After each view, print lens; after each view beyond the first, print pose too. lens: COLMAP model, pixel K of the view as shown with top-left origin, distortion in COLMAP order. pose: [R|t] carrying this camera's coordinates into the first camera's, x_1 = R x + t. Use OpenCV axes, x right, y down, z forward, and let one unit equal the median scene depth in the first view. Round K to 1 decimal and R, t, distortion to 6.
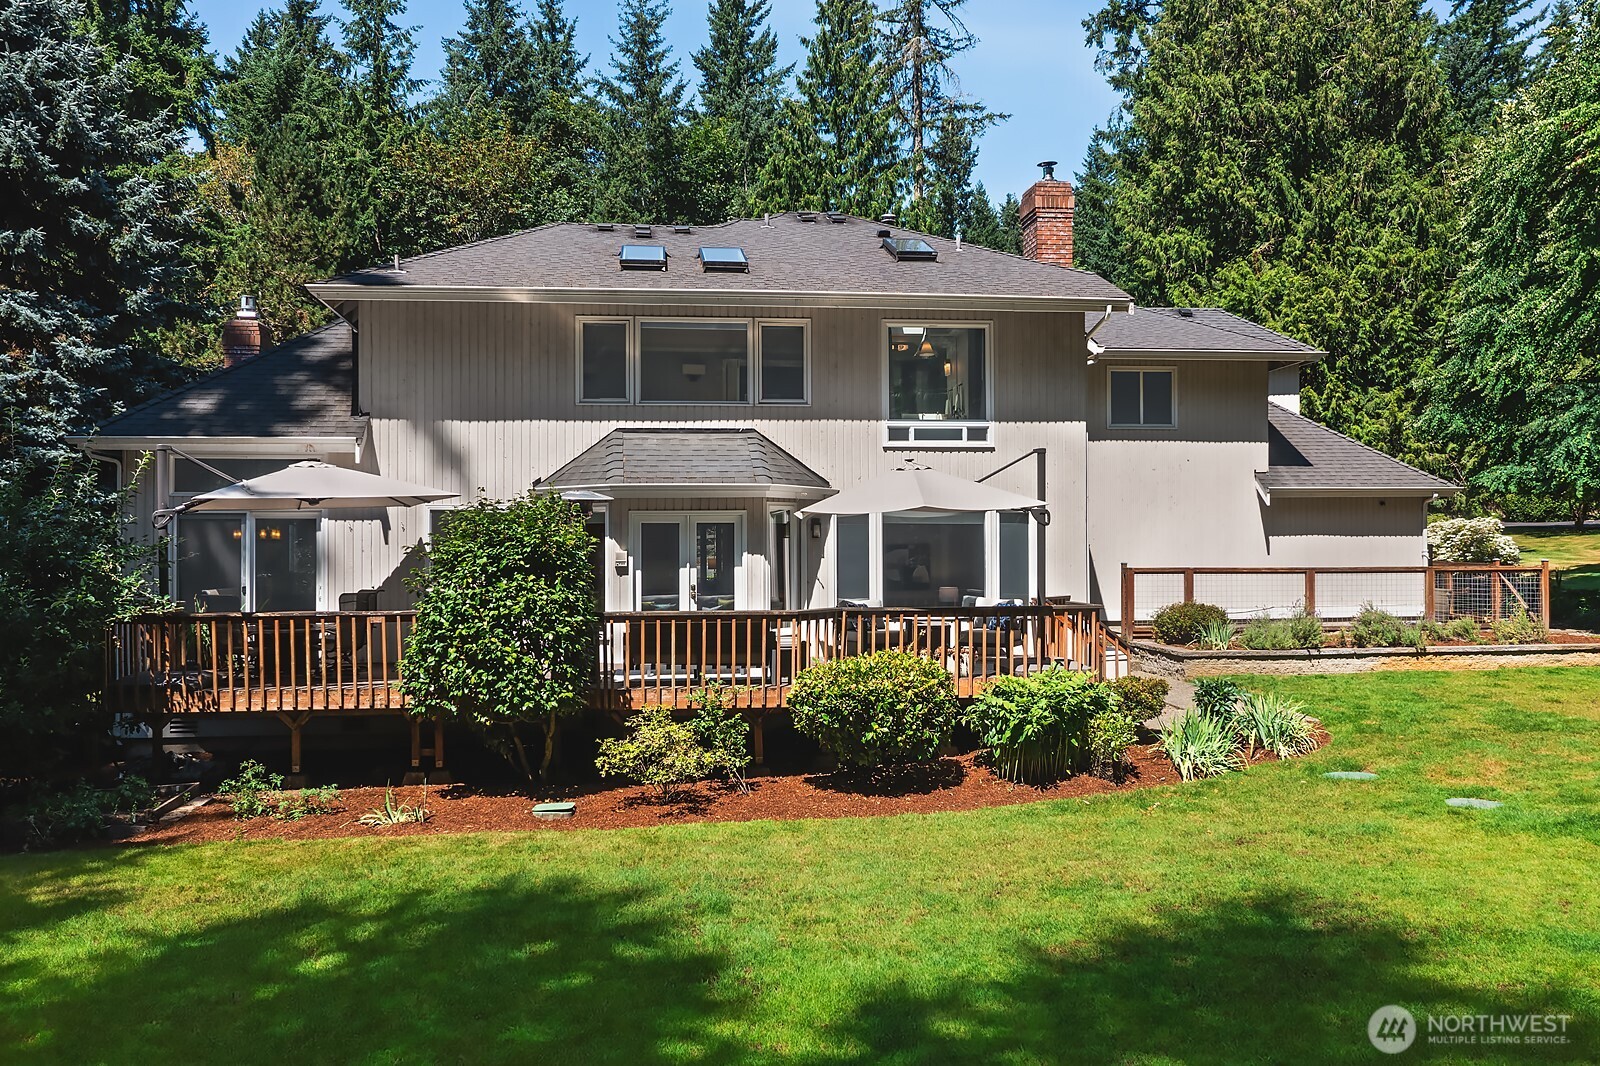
lens RADIAL K [[1425.9, 0, 800.0], [0, 1425.9, 533.0], [0, 0, 1]] dist [-0.003069, 0.009513]
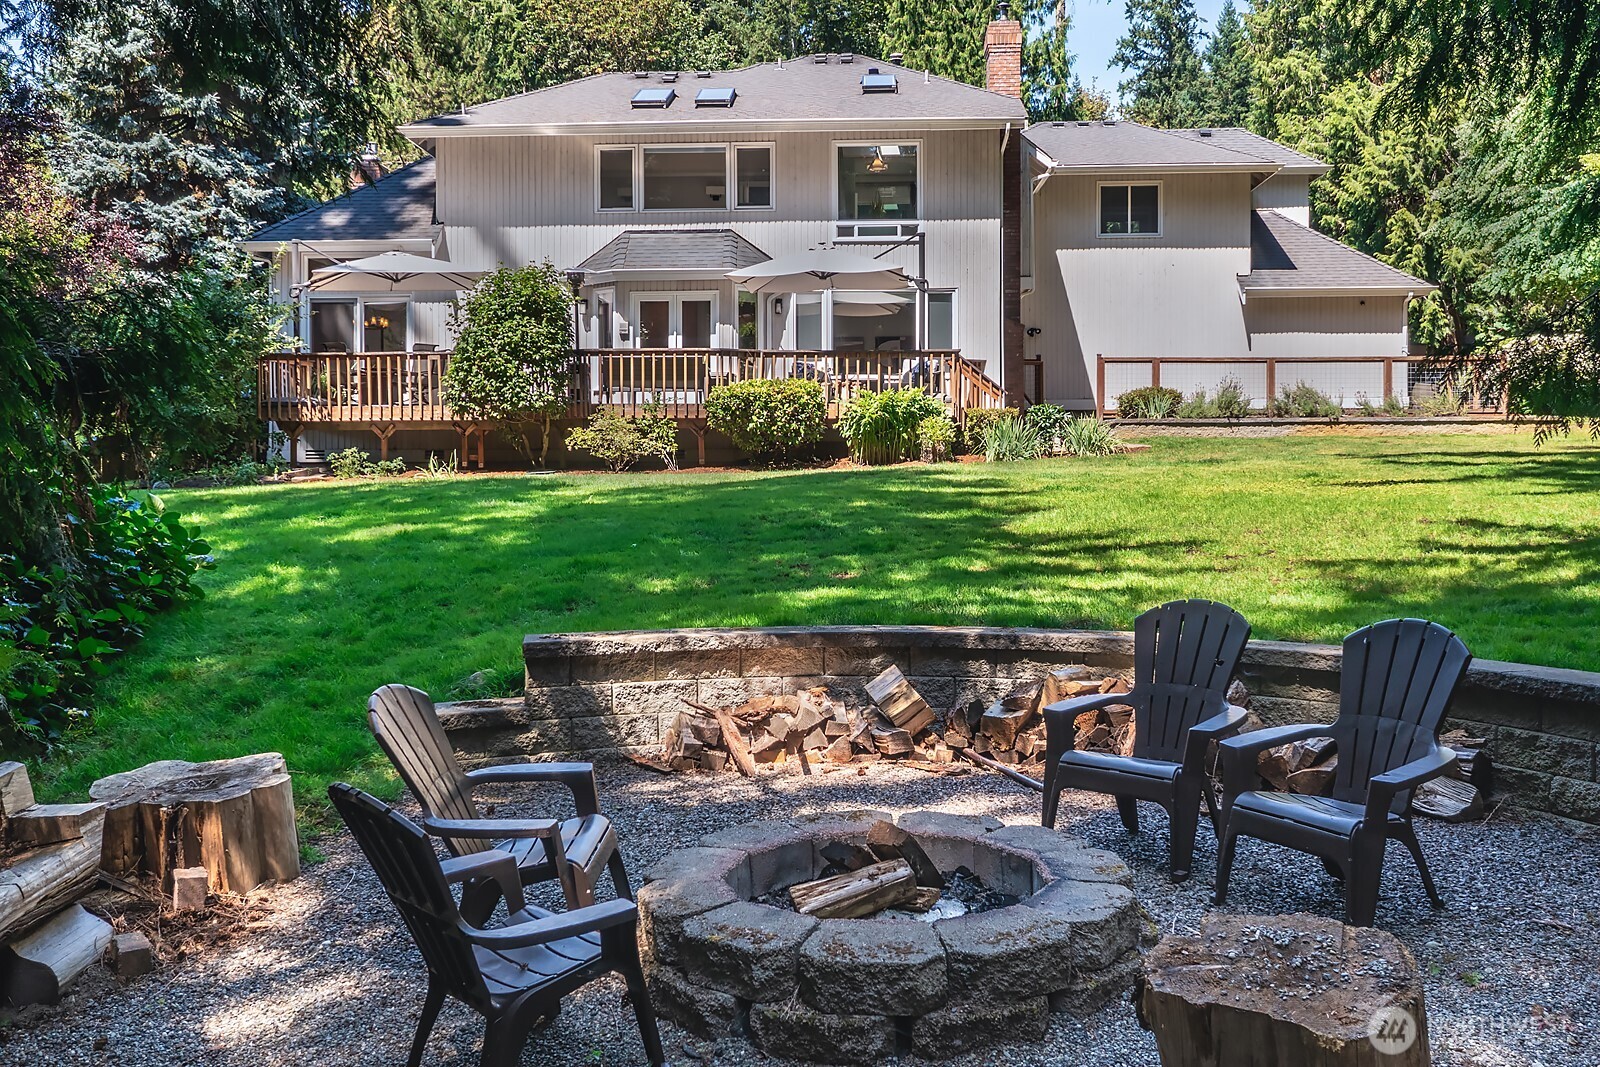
lens RADIAL K [[1938.7, 0, 800.0], [0, 1938.7, 533.5], [0, 0, 1]] dist [-0.008753, -0.039384]
pose [[0.981020, 0.006440, -0.193801, 0.358626], [-0.001304, 0.999645, 0.026612, 0.149935], [0.193904, -0.025855, 0.980680, -0.685160]]
